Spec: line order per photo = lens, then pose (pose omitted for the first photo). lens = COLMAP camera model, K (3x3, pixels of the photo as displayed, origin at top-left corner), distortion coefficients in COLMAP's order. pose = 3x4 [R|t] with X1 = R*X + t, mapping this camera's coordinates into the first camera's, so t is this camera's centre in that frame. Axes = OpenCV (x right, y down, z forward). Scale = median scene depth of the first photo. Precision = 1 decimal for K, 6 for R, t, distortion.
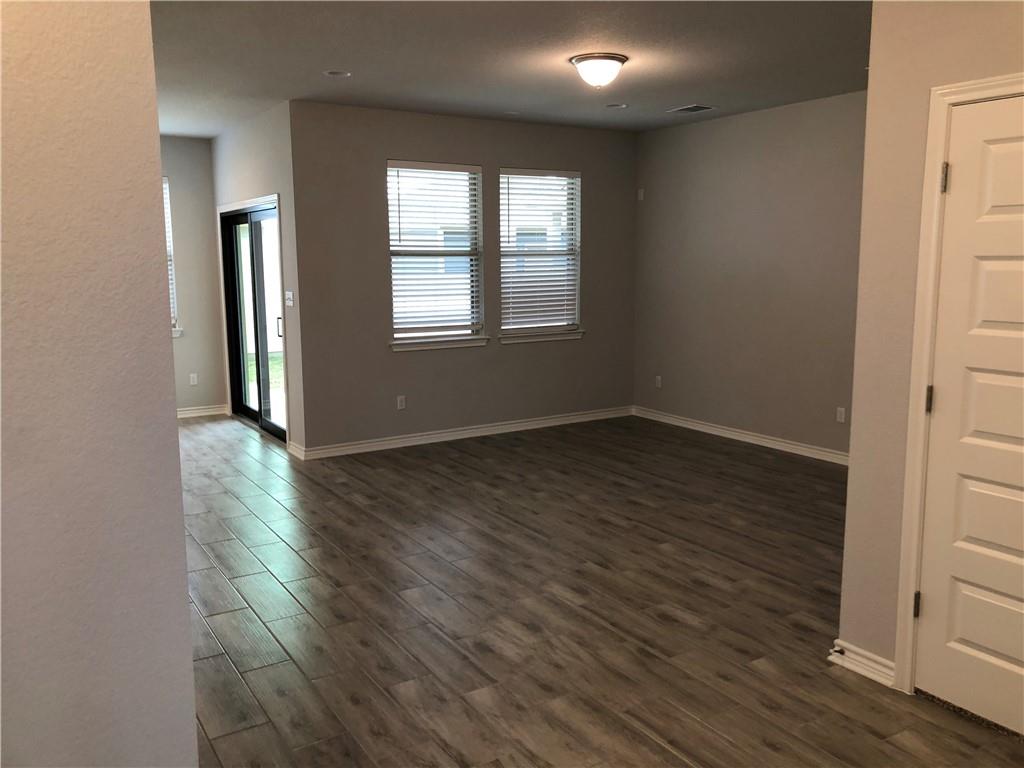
lens RADIAL K [[839.6, 0, 542.8], [0, 839.6, 384.8], [0, 0, 1]] dist [0.025067, -0.025212]
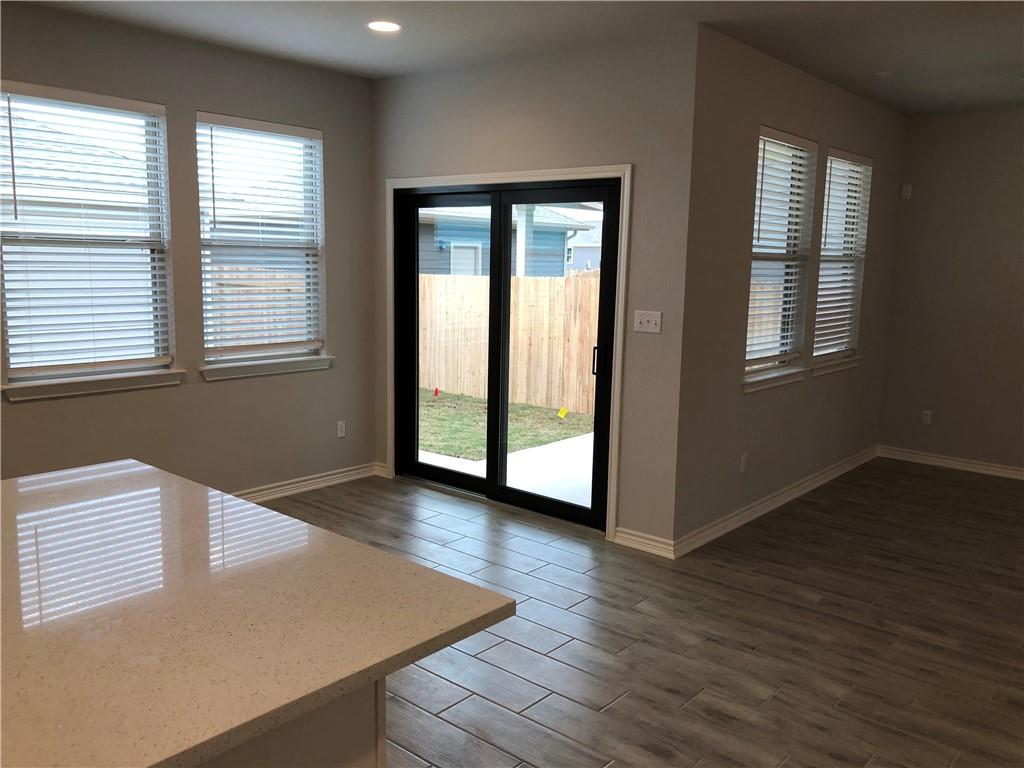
lens RADIAL K [[839.6, 0, 510.5], [0, 839.6, 382.9], [0, 0, 1]] dist [0.025067, -0.025212]
pose [[0.966102, -0.015586, 0.257689, -0.561063], [0.015496, 0.999877, 0.002380, -0.053819], [-0.257694, 0.001694, 0.966225, 0.360849]]
